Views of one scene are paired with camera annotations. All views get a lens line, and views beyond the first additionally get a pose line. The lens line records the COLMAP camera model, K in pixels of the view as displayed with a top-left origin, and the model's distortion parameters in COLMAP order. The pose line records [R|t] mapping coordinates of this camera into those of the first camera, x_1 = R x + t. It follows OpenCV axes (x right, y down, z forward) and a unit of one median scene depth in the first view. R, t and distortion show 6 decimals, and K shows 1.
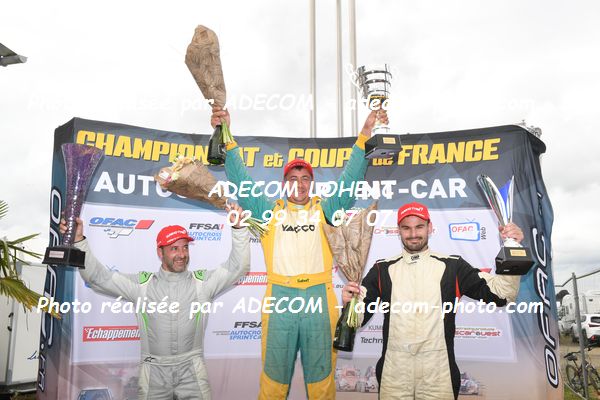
lens RADIAL K [[584.6, 0, 300.0], [0, 584.6, 200.0], [0, 0, 1]] dist [0.040928, -0.000560]
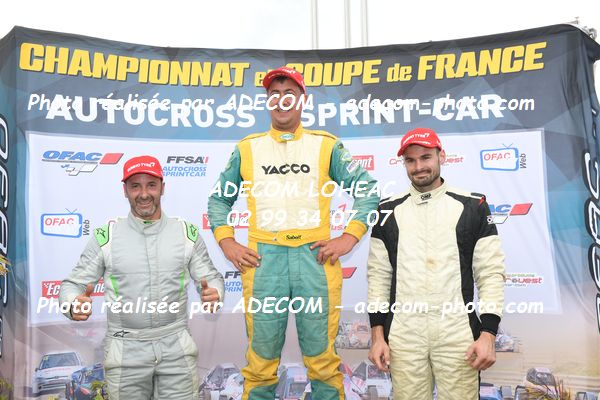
lens RADIAL K [[602.7, 0, 300.0], [0, 602.7, 200.0], [0, 0, 1]] dist [0.044873, -0.002094]
pose [[0.999716, -0.019126, -0.014240, 0.011531], [0.020535, 0.994108, 0.106431, 0.014199], [0.012120, -0.106693, 0.994218, 0.144601]]
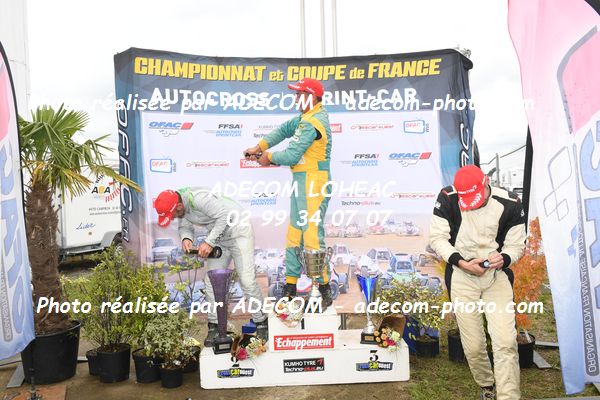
lens RADIAL K [[508.5, 0, 300.0], [0, 508.5, 200.0], [0, 0, 1]] dist [-0.000162, -0.000247]
pose [[0.998392, -0.026044, 0.050359, -0.062095], [0.015212, 0.978734, 0.204570, -0.028469], [-0.054616, -0.203475, 0.977556, -0.223417]]
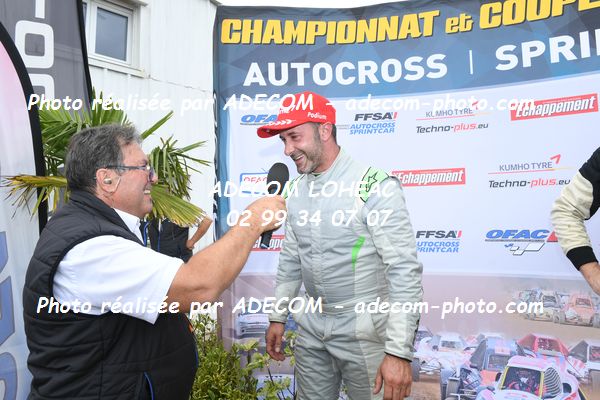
lens RADIAL K [[415.2, 0, 300.0], [0, 415.2, 200.0], [0, 0, 1]] dist [-0.049022, -0.001233]
pose [[0.900559, -0.025841, -0.433966, -0.007377], [0.087637, 0.988530, 0.123000, 0.082091], [0.425809, -0.148800, 0.892494, 0.432100]]
